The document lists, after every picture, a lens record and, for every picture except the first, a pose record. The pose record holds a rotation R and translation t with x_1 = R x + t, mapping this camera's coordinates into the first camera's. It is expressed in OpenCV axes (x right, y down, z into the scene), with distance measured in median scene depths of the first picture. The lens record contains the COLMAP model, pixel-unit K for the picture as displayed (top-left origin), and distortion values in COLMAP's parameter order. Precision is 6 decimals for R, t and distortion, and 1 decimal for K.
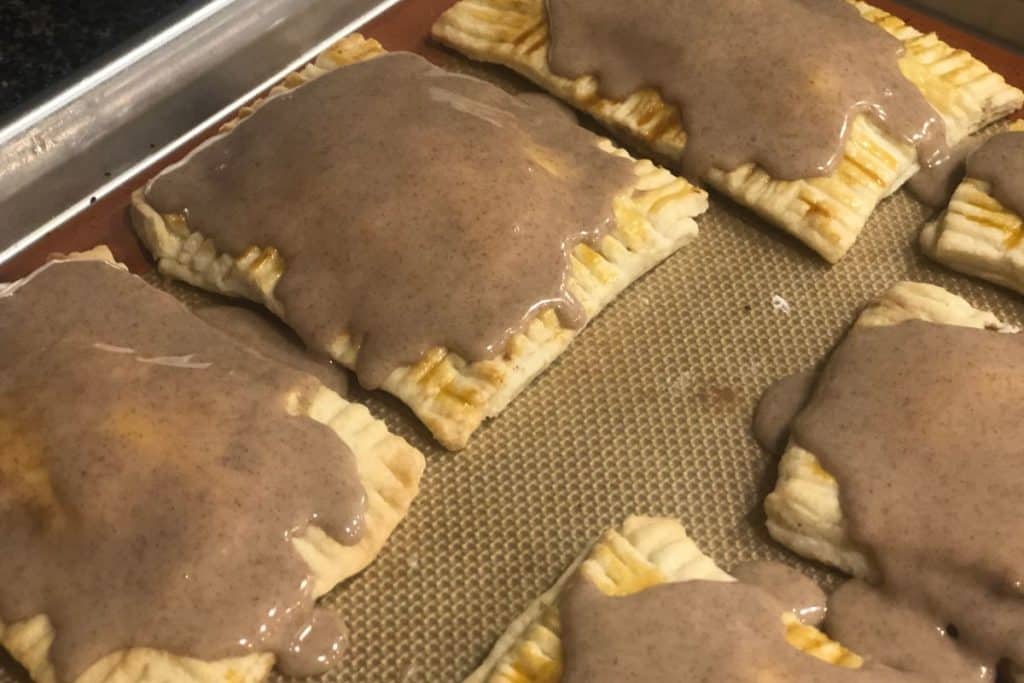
lens RADIAL K [[1761.5, 0, 511.0], [0, 1761.5, 339.7], [0, 0, 1]] dist [-0.163640, 1.132126]
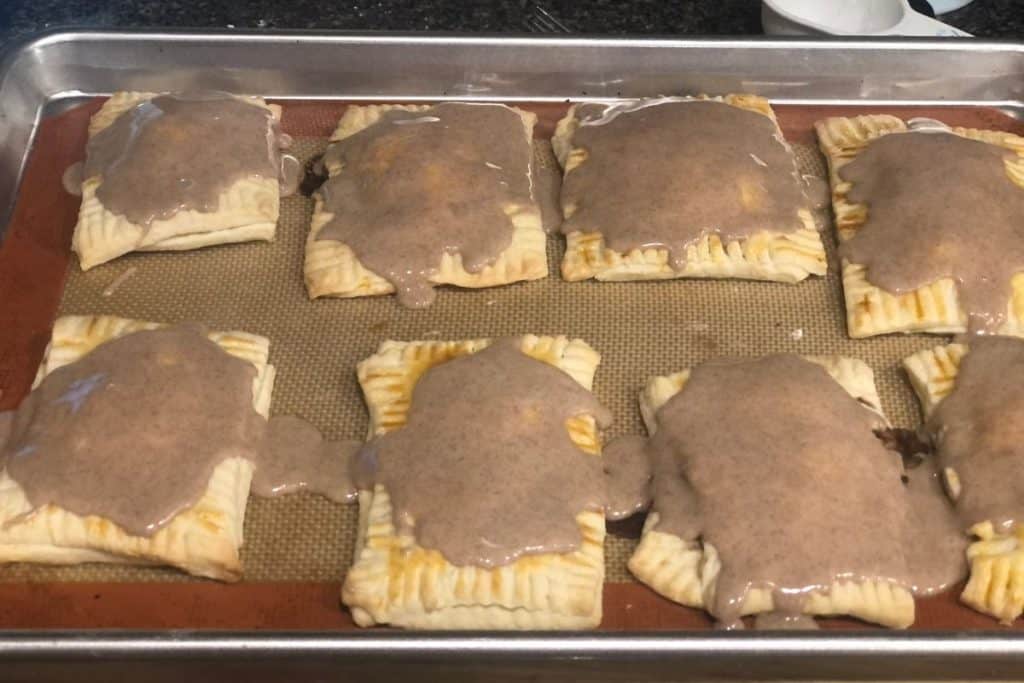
lens RADIAL K [[1764.6, 0, 523.9], [0, 1764.6, 344.7], [0, 0, 1]] dist [-0.132268, 0.999383]
pose [[0.642832, 0.507229, -0.574009, 0.969261], [-0.551454, 0.826542, 0.112810, -0.058892], [0.531663, 0.244022, 0.811041, -0.433323]]
